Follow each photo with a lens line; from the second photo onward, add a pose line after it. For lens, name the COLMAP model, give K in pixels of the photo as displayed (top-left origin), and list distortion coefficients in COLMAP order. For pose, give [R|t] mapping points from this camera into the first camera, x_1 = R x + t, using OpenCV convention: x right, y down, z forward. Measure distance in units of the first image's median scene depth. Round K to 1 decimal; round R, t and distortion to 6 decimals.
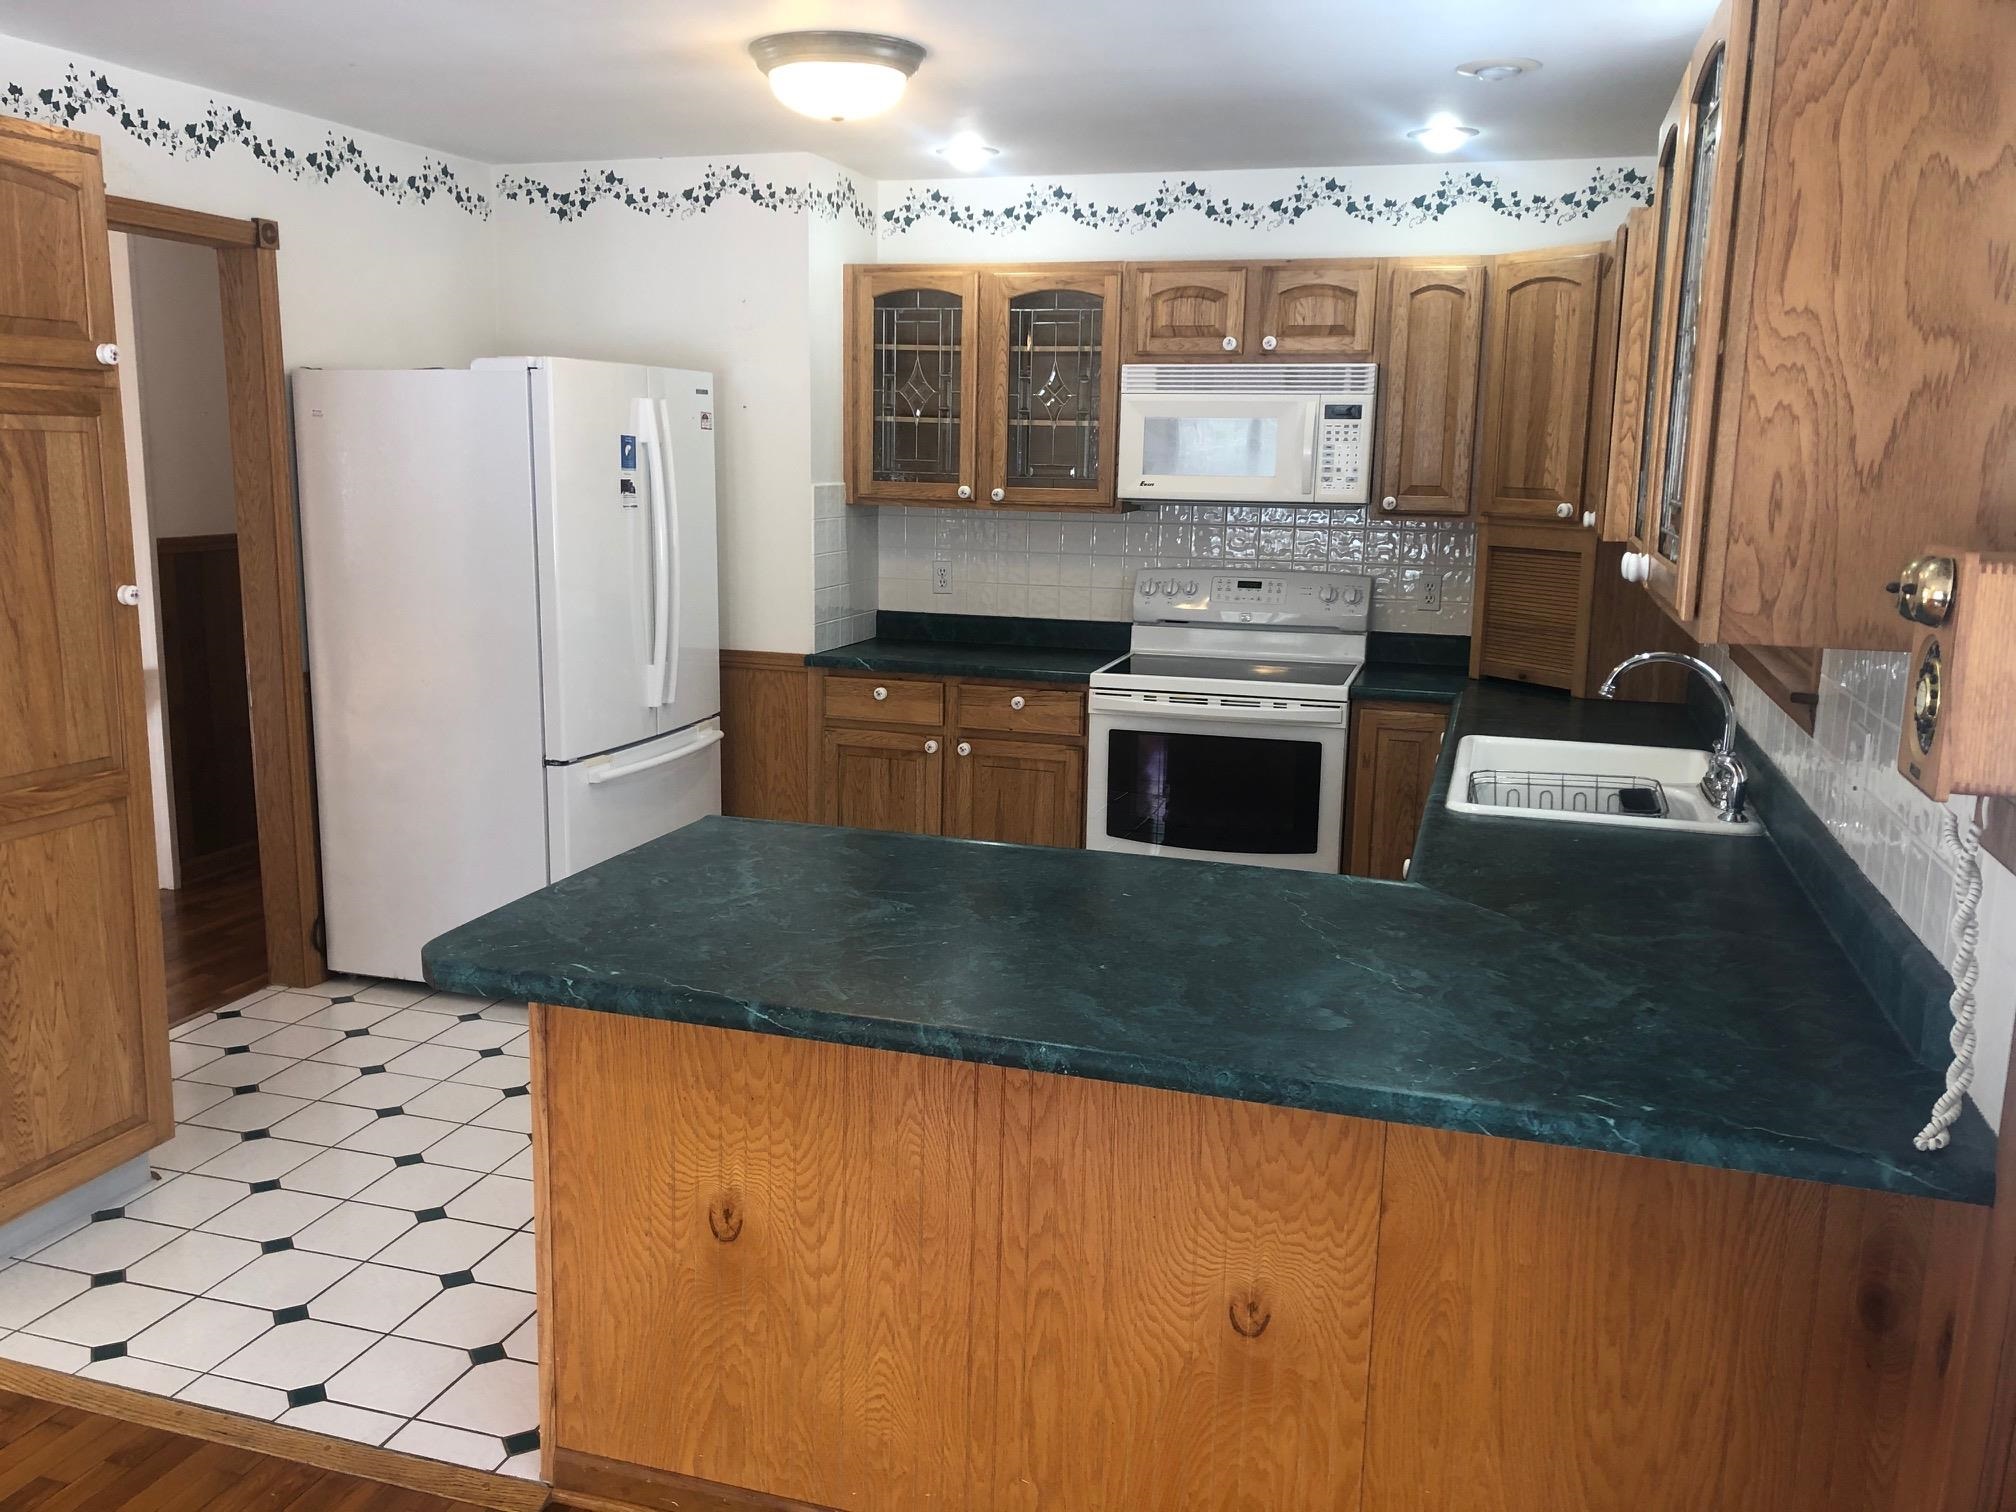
lens RADIAL K [[1665.4, 0, 998.6], [0, 1665.4, 756.1], [0, 0, 1]] dist [0.056610, -0.042569]
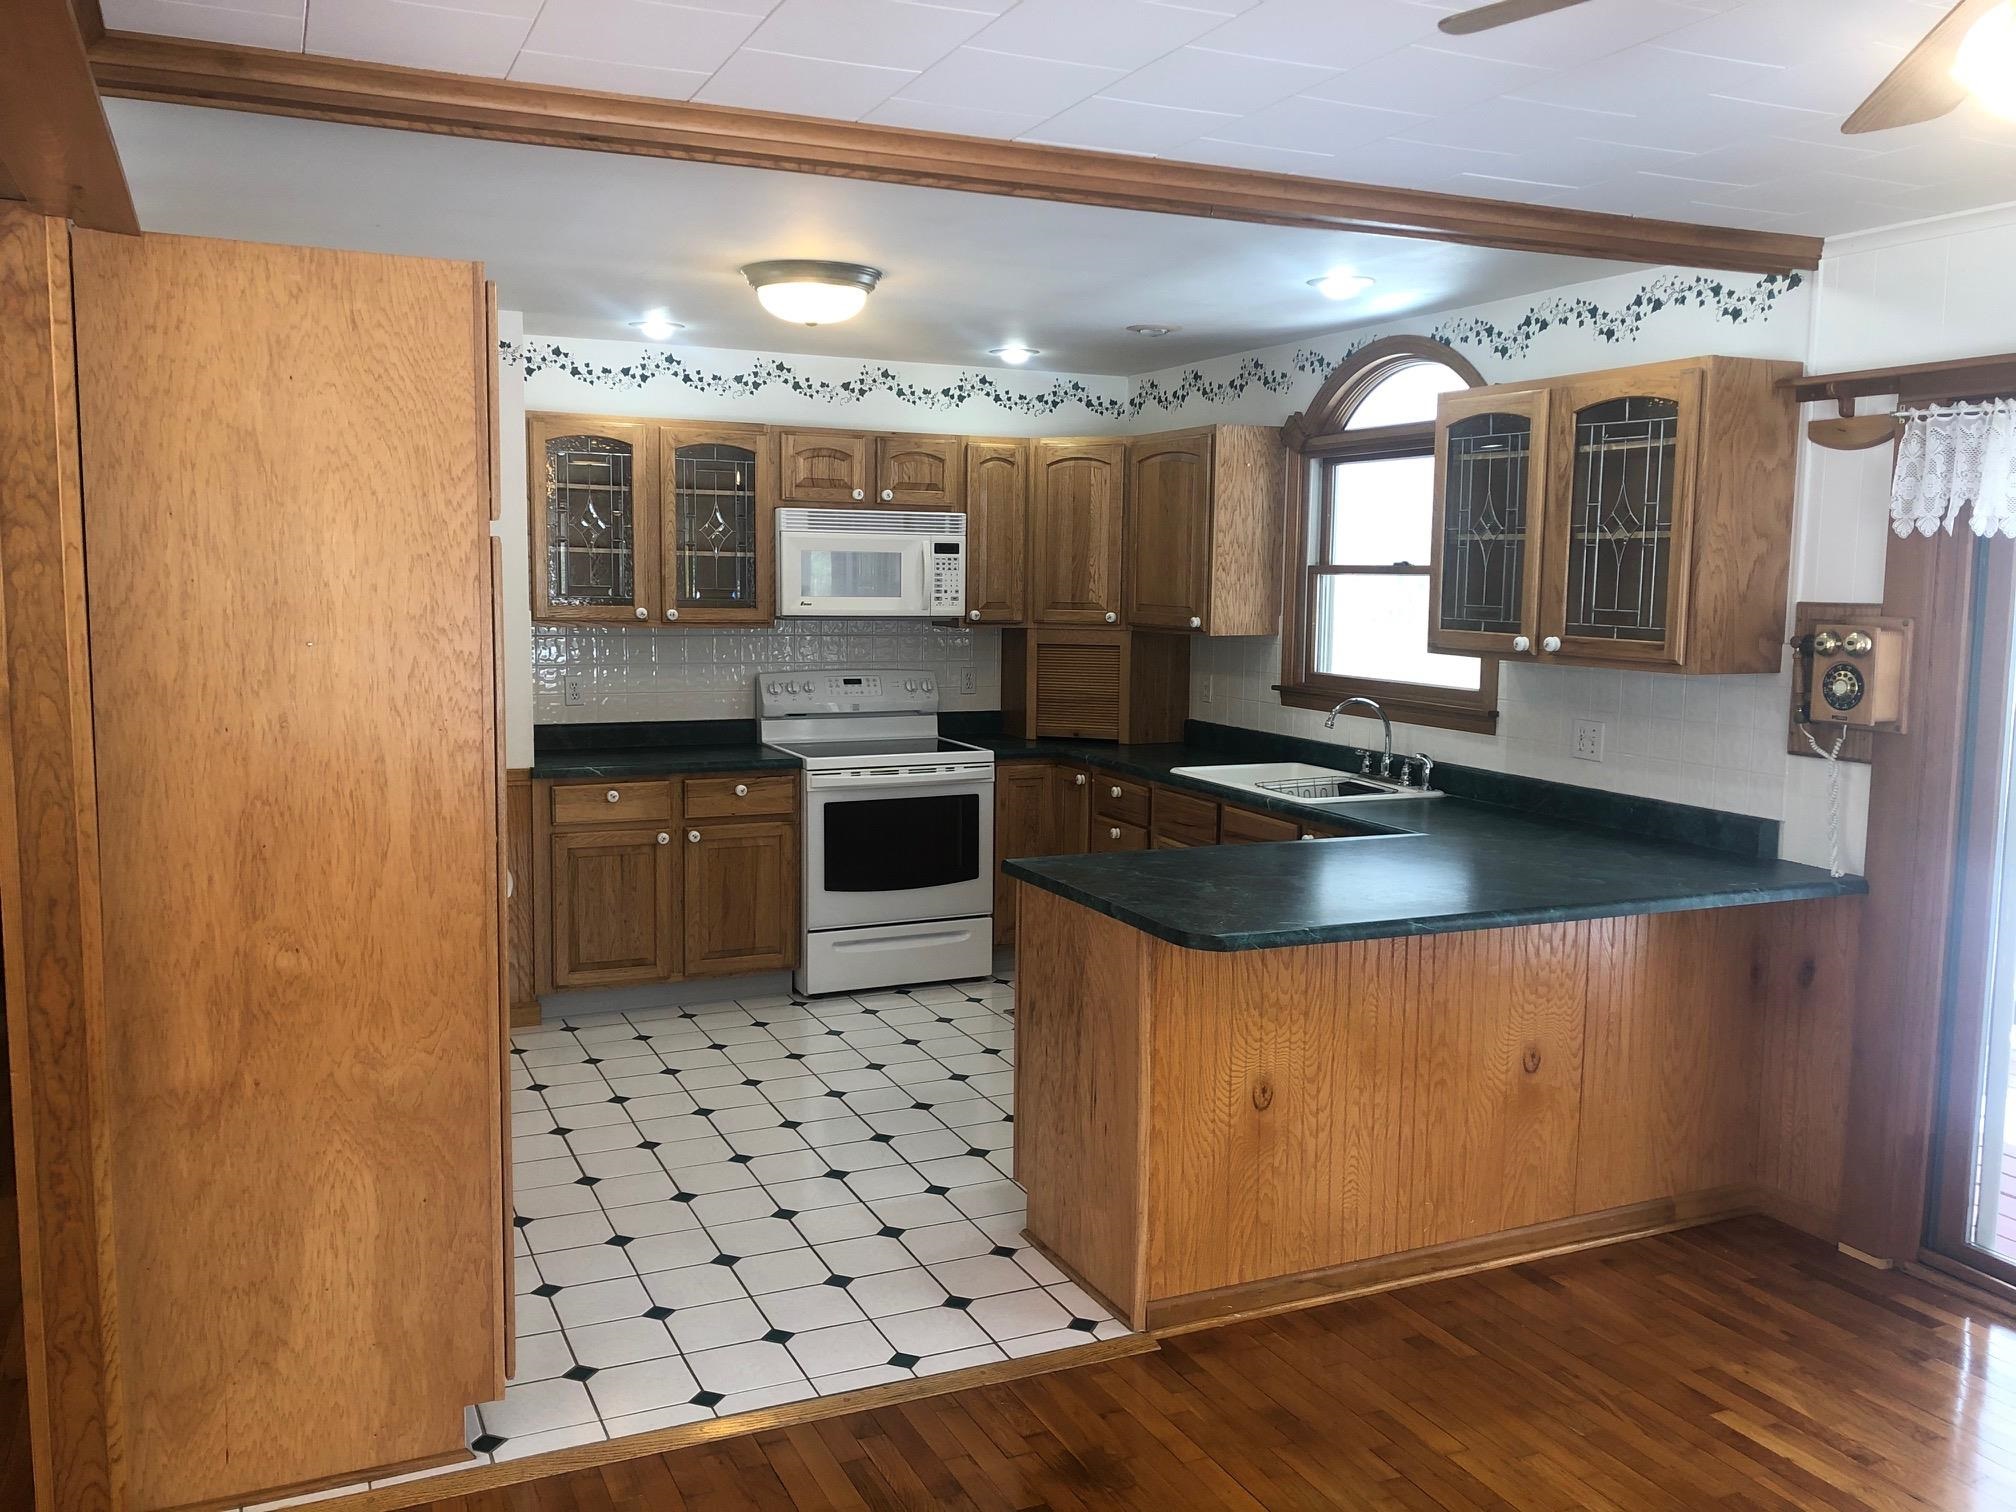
lens RADIAL K [[1665.4, 0, 1000.4], [0, 1665.4, 758.0], [0, 0, 1]] dist [0.056610, -0.042569]
pose [[0.733092, -0.083846, 0.674941, -0.670266], [0.124529, 0.992143, -0.012006, -0.018477], [-0.668631, 0.092851, 0.737774, 0.008298]]
